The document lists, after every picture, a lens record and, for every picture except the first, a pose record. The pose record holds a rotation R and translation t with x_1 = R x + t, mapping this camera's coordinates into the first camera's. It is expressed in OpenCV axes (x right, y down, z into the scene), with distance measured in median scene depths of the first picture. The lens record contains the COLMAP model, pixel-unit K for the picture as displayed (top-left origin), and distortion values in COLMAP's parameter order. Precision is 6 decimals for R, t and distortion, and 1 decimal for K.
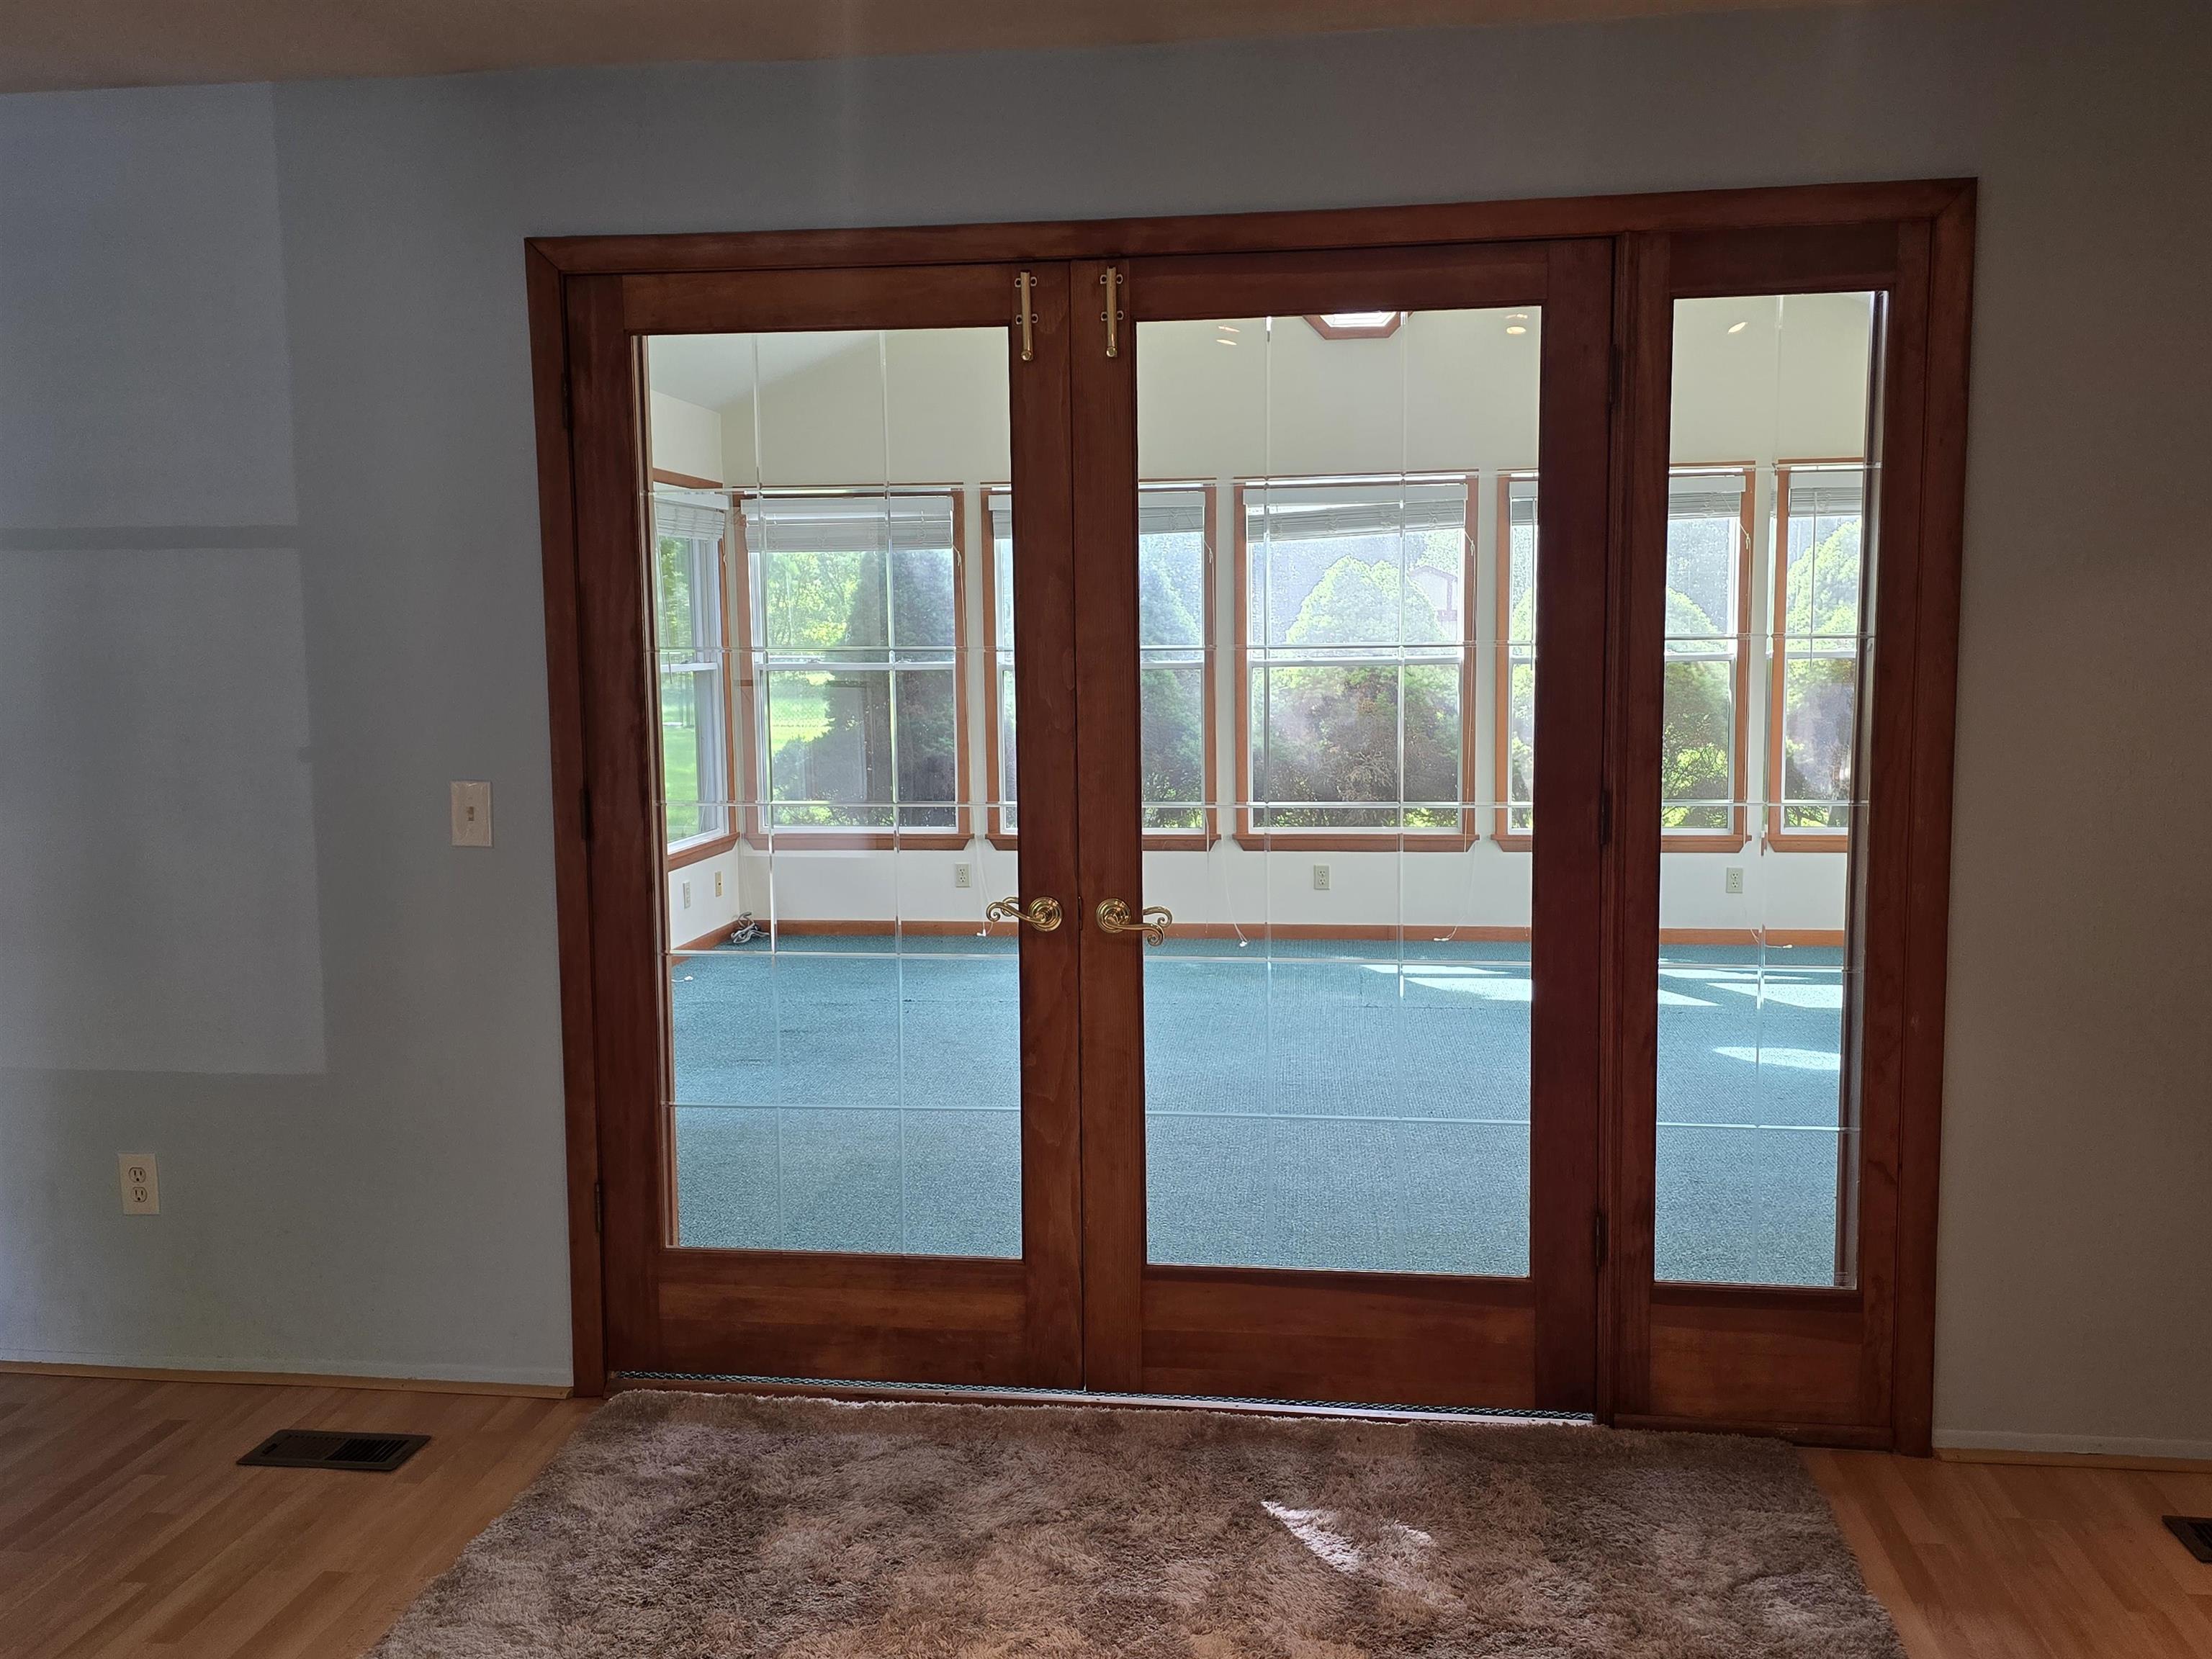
lens RADIAL K [[1847.6, 0, 1102.2], [0, 1847.6, 833.1], [0, 0, 1]] dist [0.075906, -0.012343]
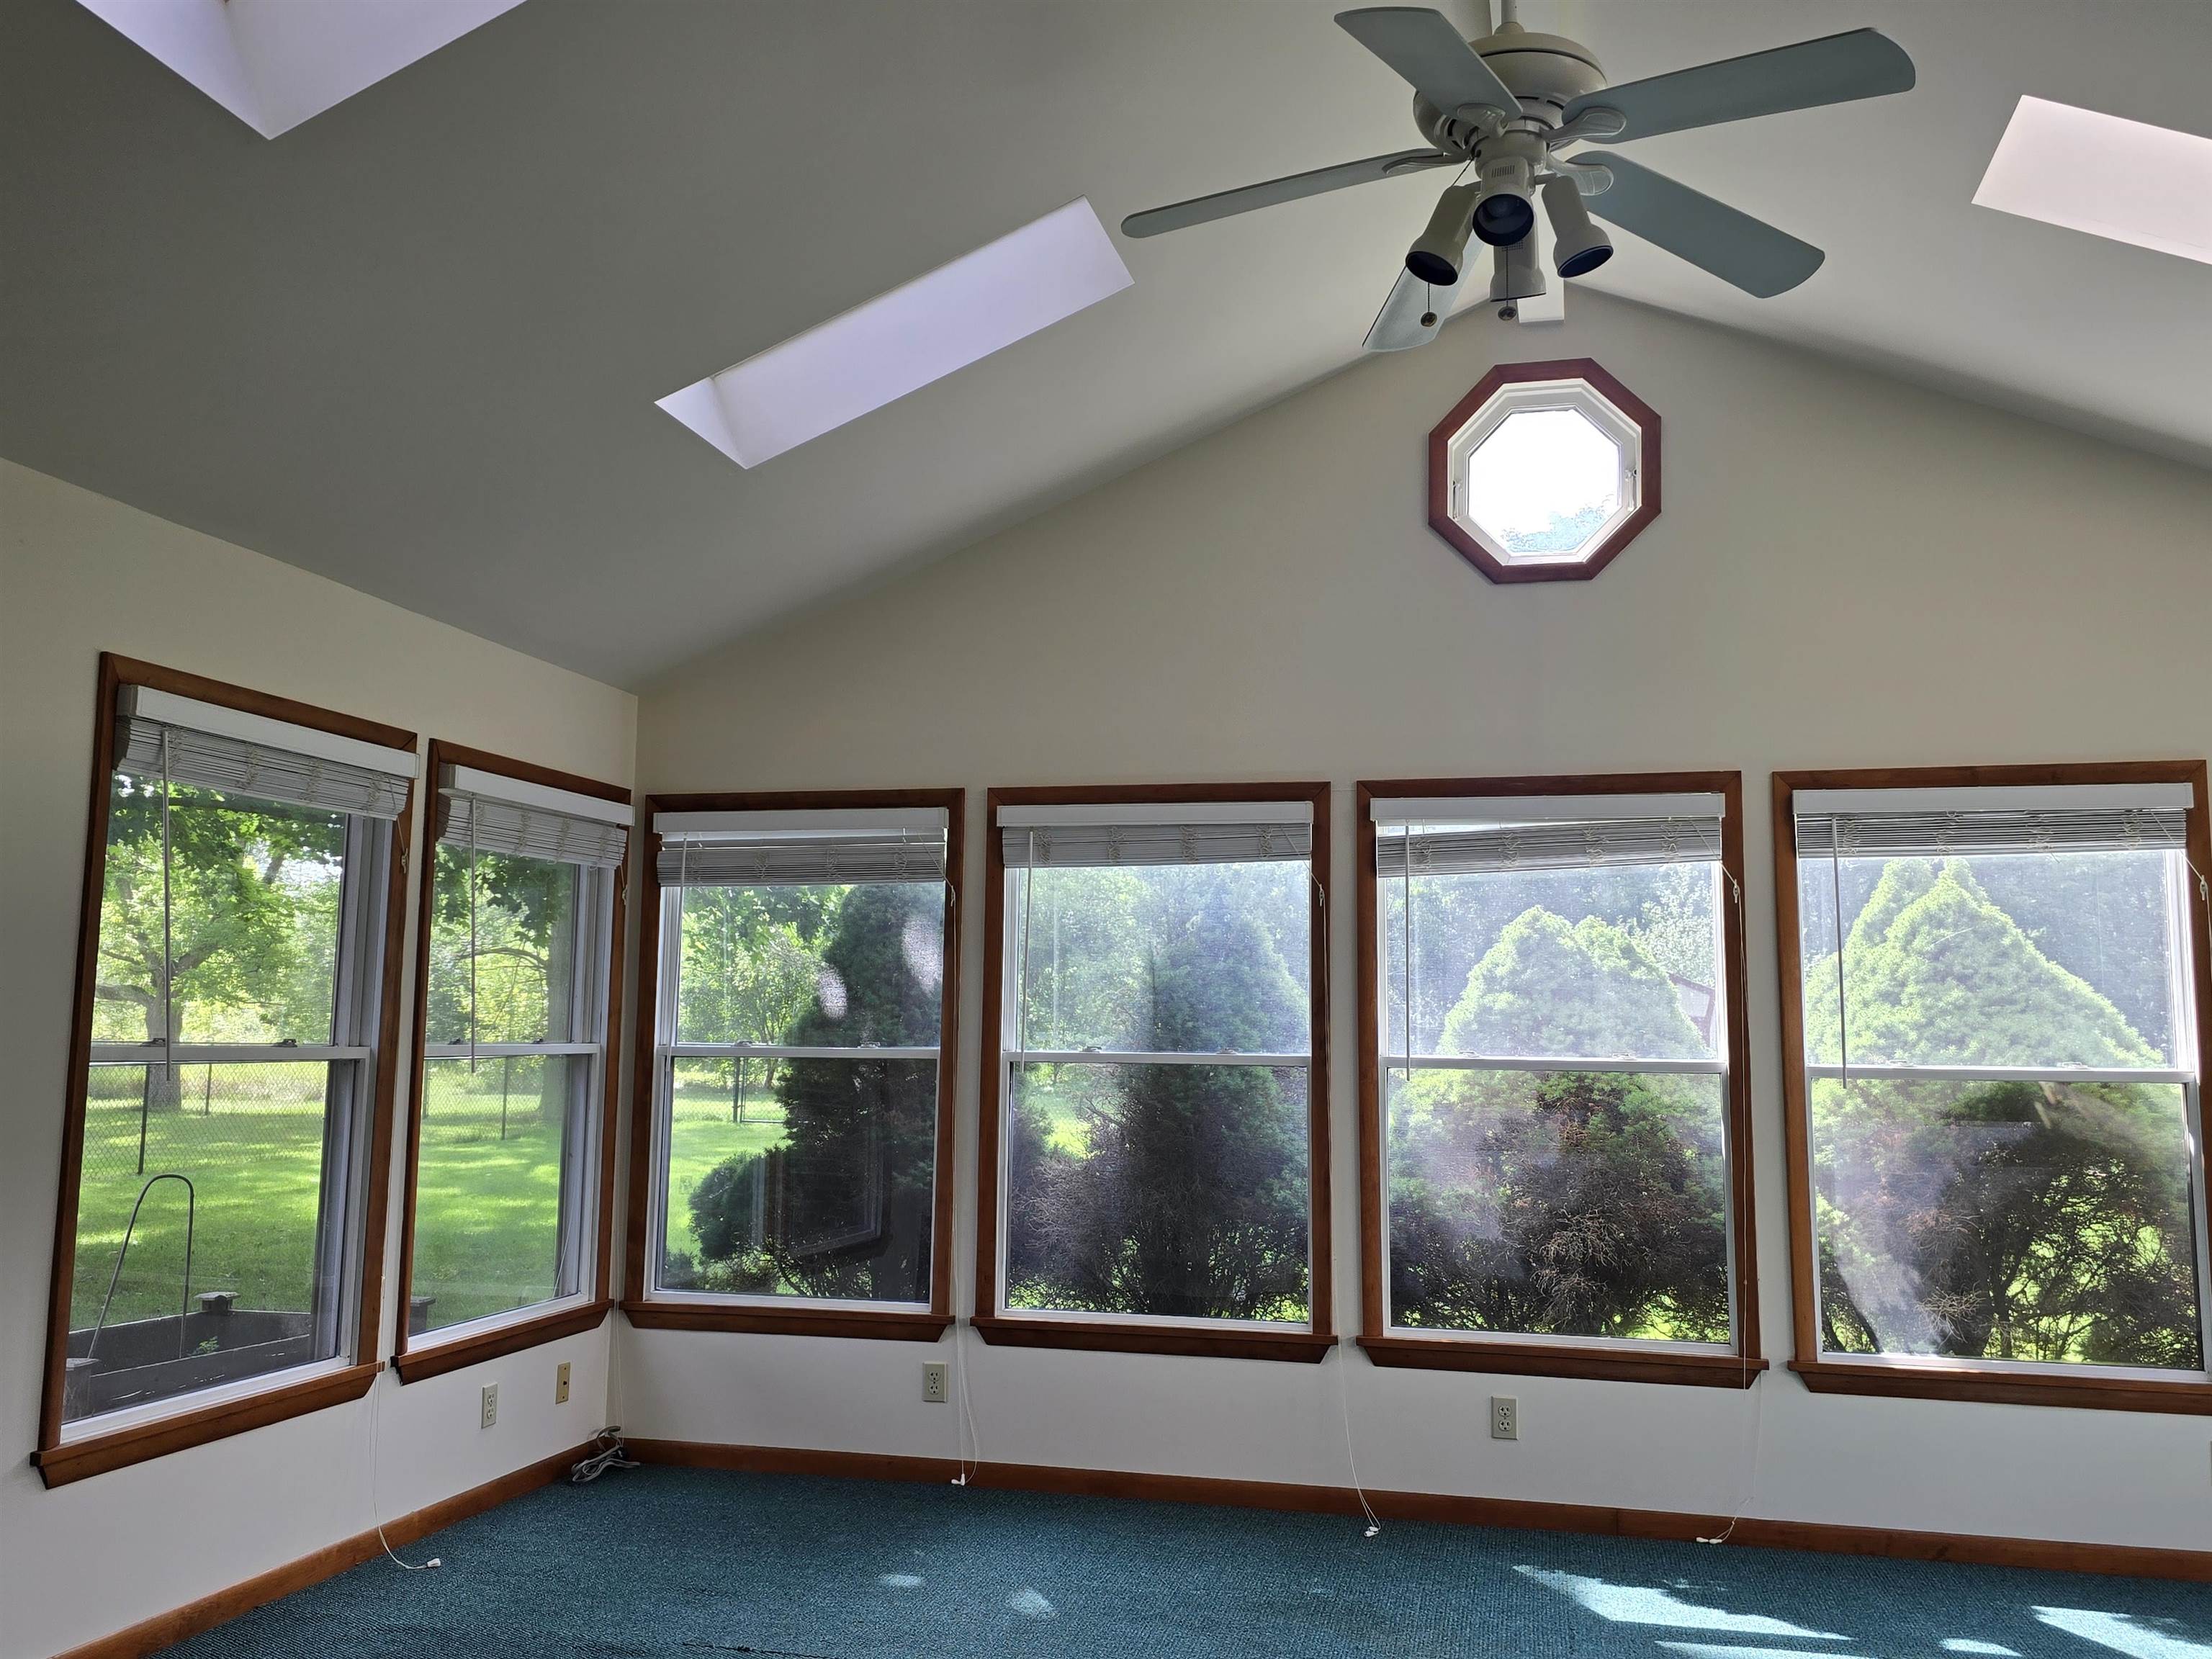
lens RADIAL K [[1847.6, 0, 1108.3], [0, 1847.6, 823.2], [0, 0, 1]] dist [0.075906, -0.012343]
pose [[0.992900, 0.010328, -0.118501, 0.059259], [-0.036530, 0.974558, -0.221140, -0.025986], [0.113202, 0.223899, 0.968016, 0.338763]]
